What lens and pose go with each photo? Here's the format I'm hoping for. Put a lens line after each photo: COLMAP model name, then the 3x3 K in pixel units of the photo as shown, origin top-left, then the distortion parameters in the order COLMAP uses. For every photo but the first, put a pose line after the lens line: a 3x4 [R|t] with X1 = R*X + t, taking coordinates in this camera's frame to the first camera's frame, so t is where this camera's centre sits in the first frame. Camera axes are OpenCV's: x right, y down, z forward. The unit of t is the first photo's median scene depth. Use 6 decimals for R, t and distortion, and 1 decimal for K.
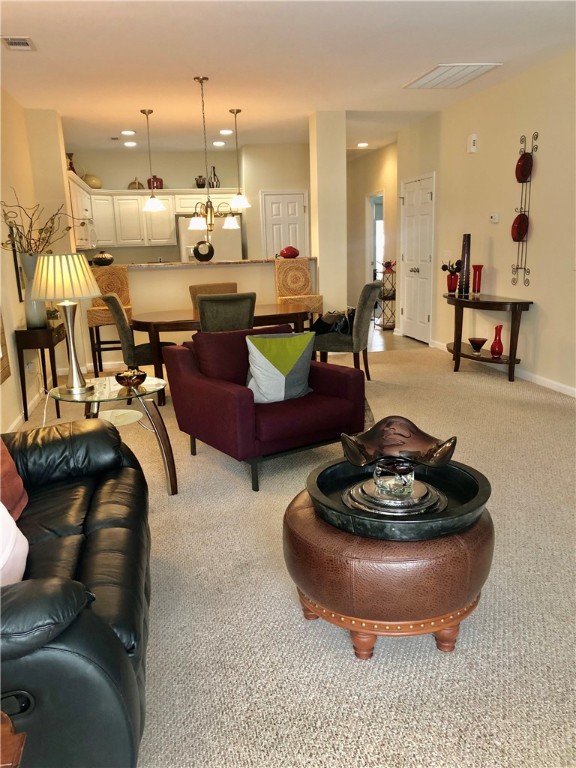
lens RADIAL K [[623.1, 0, 280.6], [0, 623.1, 385.7], [0, 0, 1]] dist [0.020863, -0.031509]
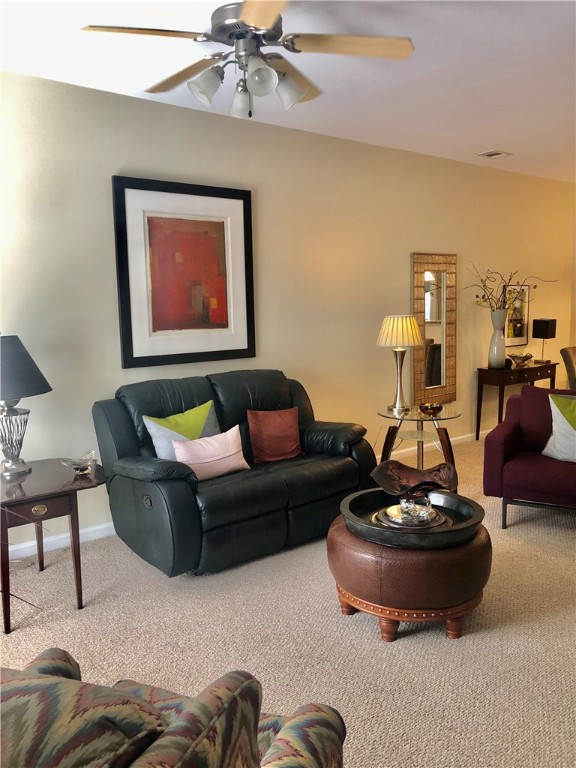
lens RADIAL K [[623.1, 0, 281.2], [0, 623.1, 380.7], [0, 0, 1]] dist [0.020863, -0.031509]
pose [[0.446018, 0.133983, -0.884939, 0.380599], [-0.192077, 0.980024, 0.051570, -0.037184], [0.874171, 0.146975, 0.462844, 0.040910]]
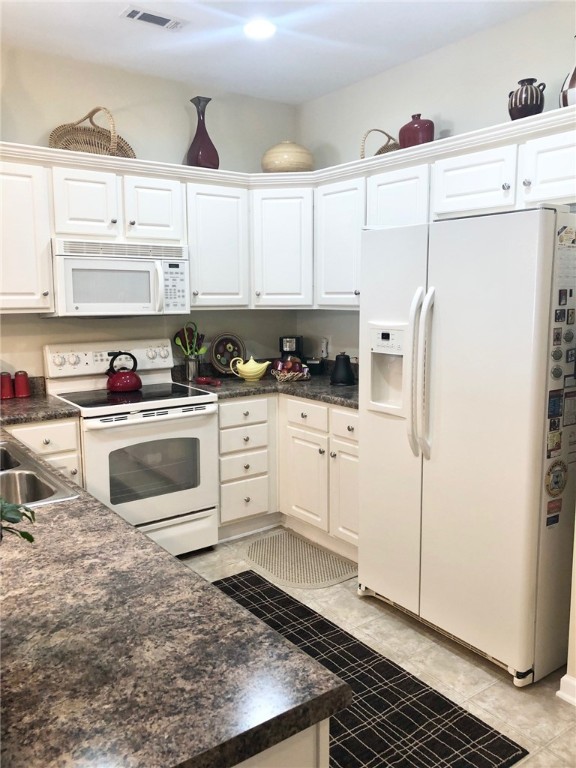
lens RADIAL K [[623.1, 0, 284.7], [0, 623.1, 385.8], [0, 0, 1]] dist [0.020863, -0.031509]
pose [[0.420021, 0.161906, -0.892955, 0.139876], [-0.215501, 0.973607, 0.075163, -0.274472], [0.881556, 0.160863, 0.443826, 1.108382]]
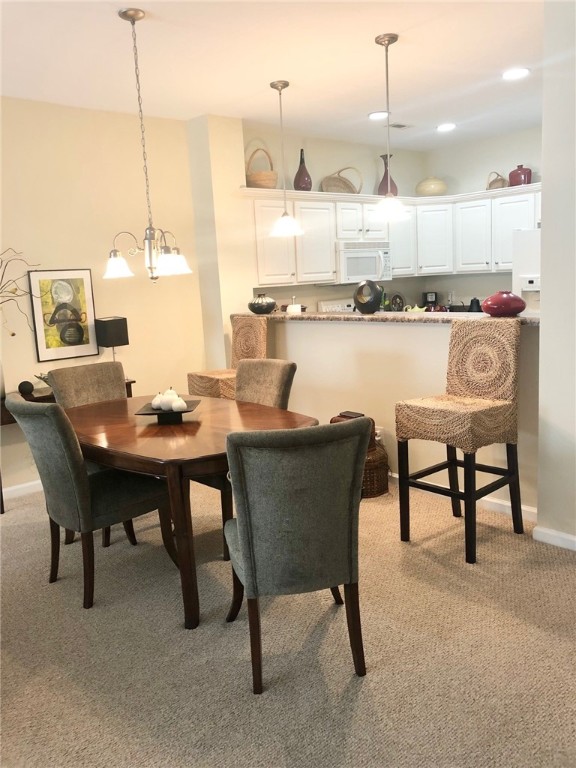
lens RADIAL K [[623.1, 0, 284.6], [0, 623.1, 382.3], [0, 0, 1]] dist [0.020863, -0.031509]
pose [[0.497067, 0.153003, -0.854116, 0.363699], [-0.159042, 0.983721, 0.083662, -0.178796], [0.853012, 0.094255, 0.513309, 0.660428]]
